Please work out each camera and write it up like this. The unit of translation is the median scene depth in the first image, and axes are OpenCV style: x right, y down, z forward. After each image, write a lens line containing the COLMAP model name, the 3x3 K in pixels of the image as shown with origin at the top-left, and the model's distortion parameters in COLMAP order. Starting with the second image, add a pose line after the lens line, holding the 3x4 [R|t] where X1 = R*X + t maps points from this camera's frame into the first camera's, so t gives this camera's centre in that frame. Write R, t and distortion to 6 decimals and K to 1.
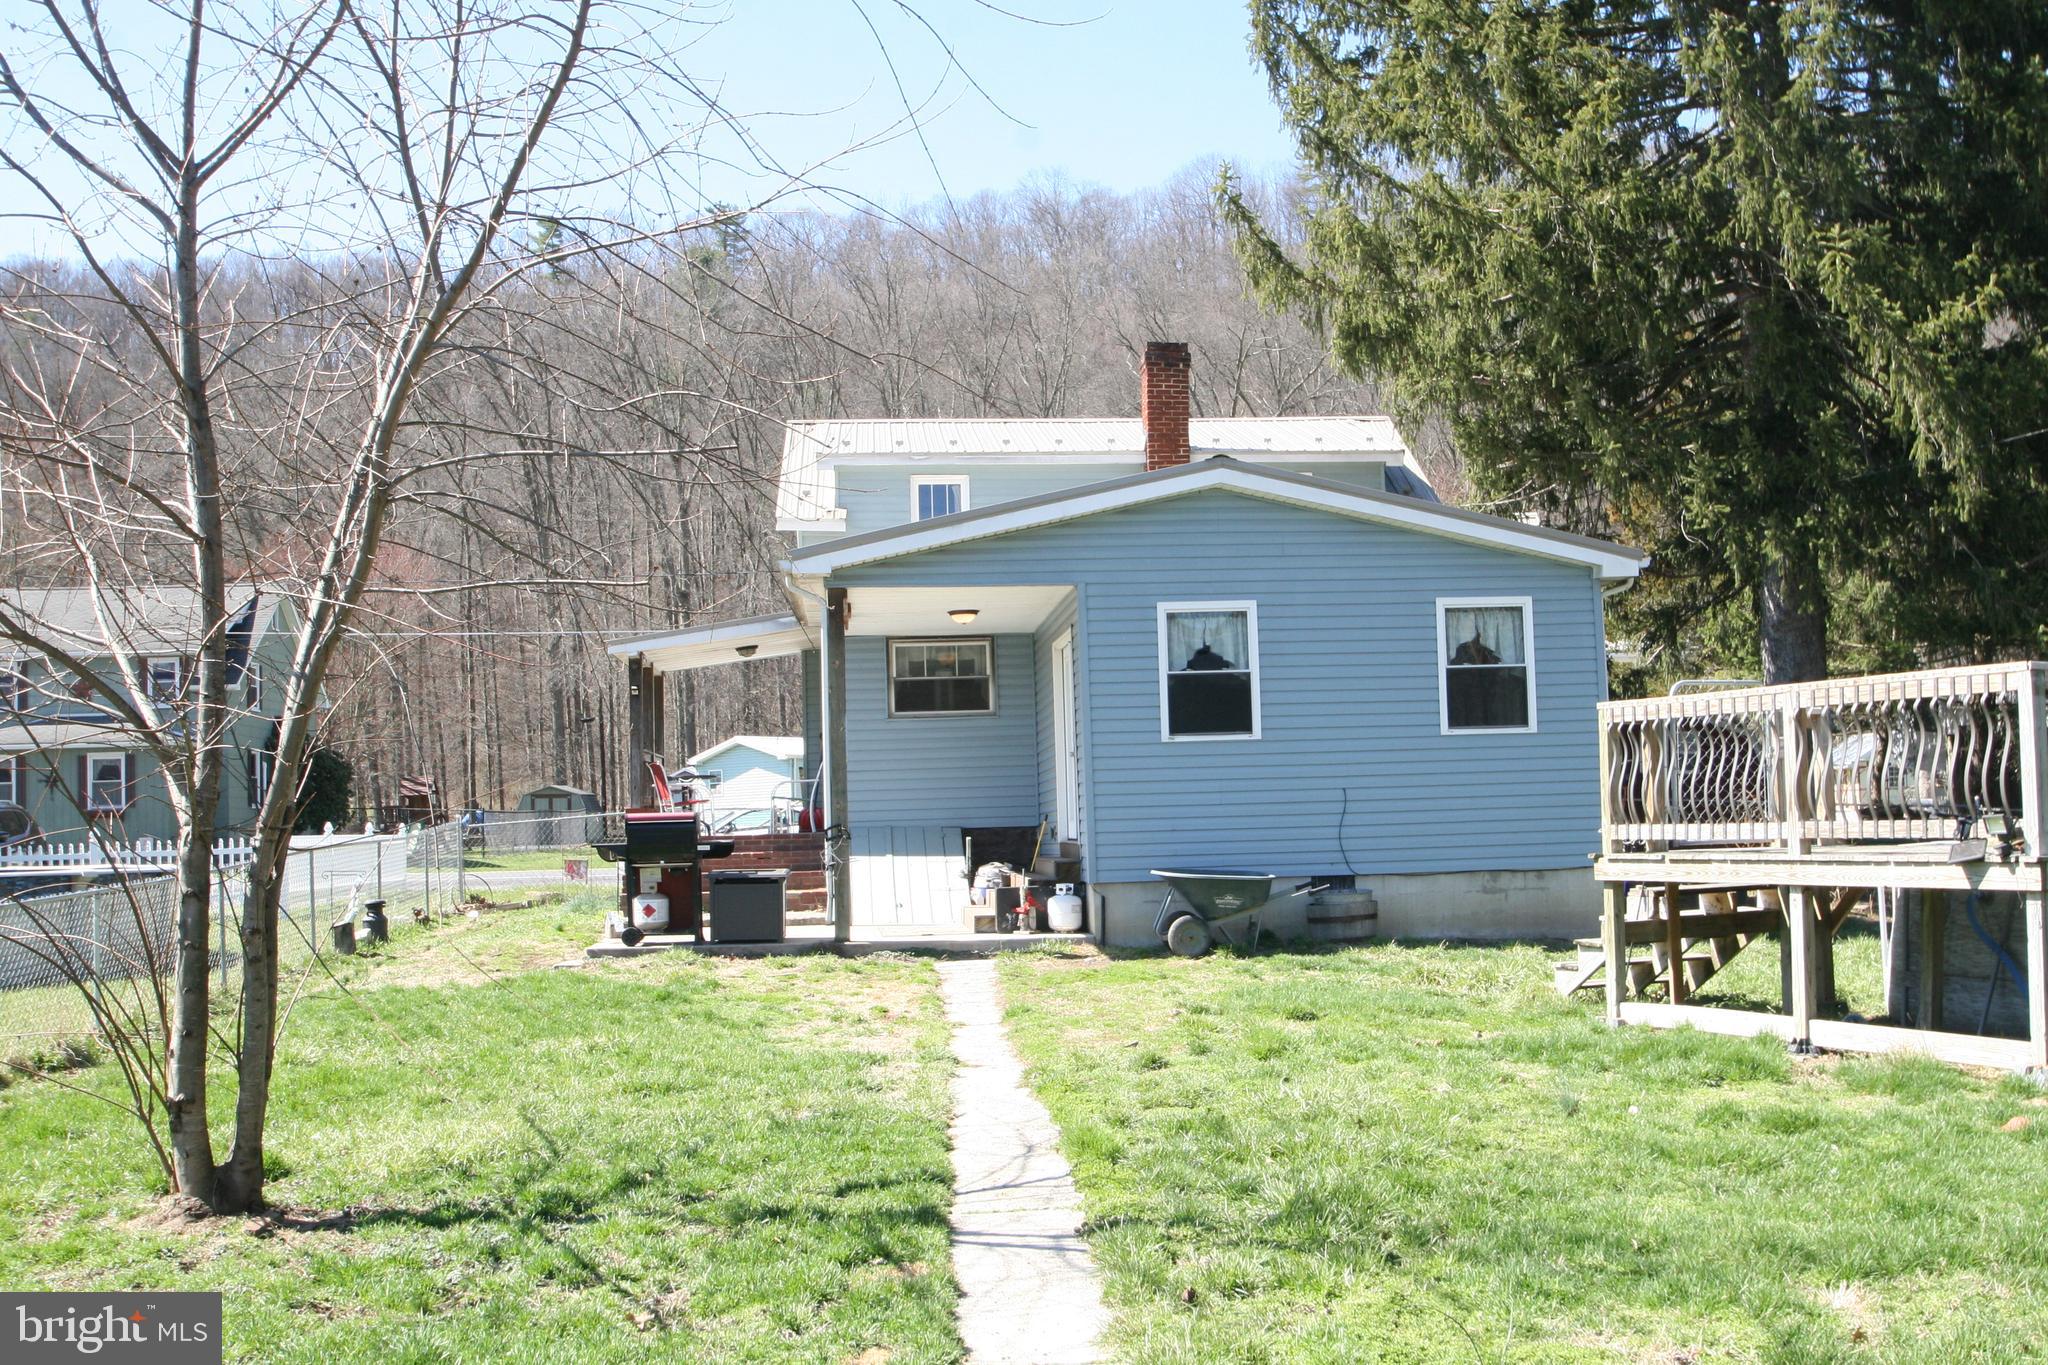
lens RADIAL K [[2261.2, 0, 1021.2], [0, 2261.2, 687.7], [0, 0, 1]] dist [0.007232, 0.000000]
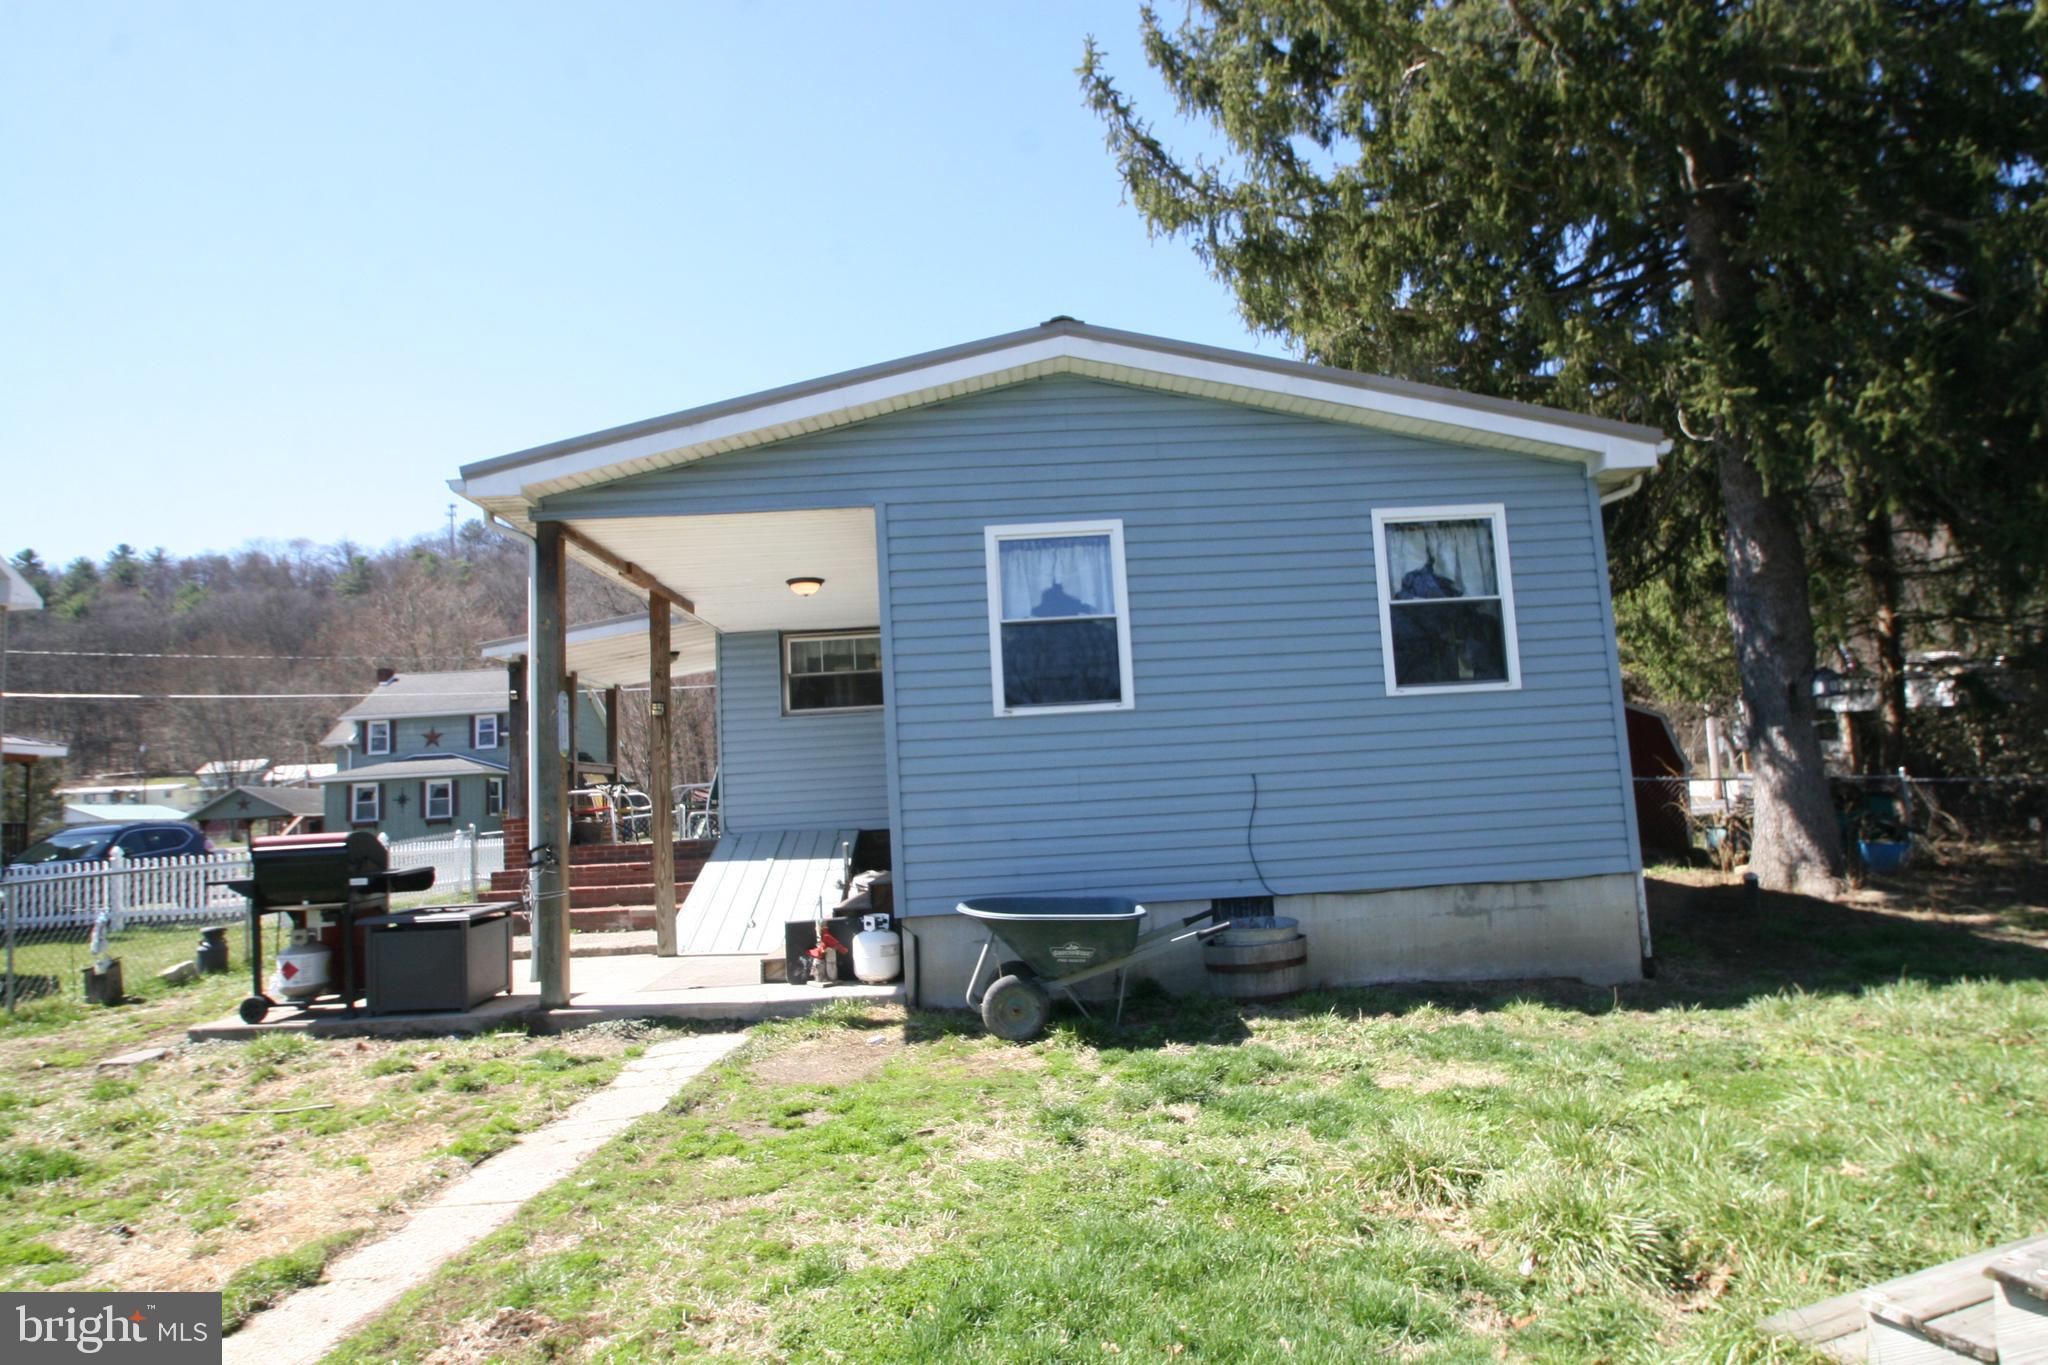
lens RADIAL K [[1227.9, 0, 1029.2], [0, 1227.9, 670.1], [0, 0, 1]] dist [0.000939, 0.000937]
pose [[0.996929, -0.035143, -0.069977, 0.099869], [0.031578, 0.998178, -0.051416, 0.029325], [0.071656, 0.049048, 0.996223, 0.602716]]
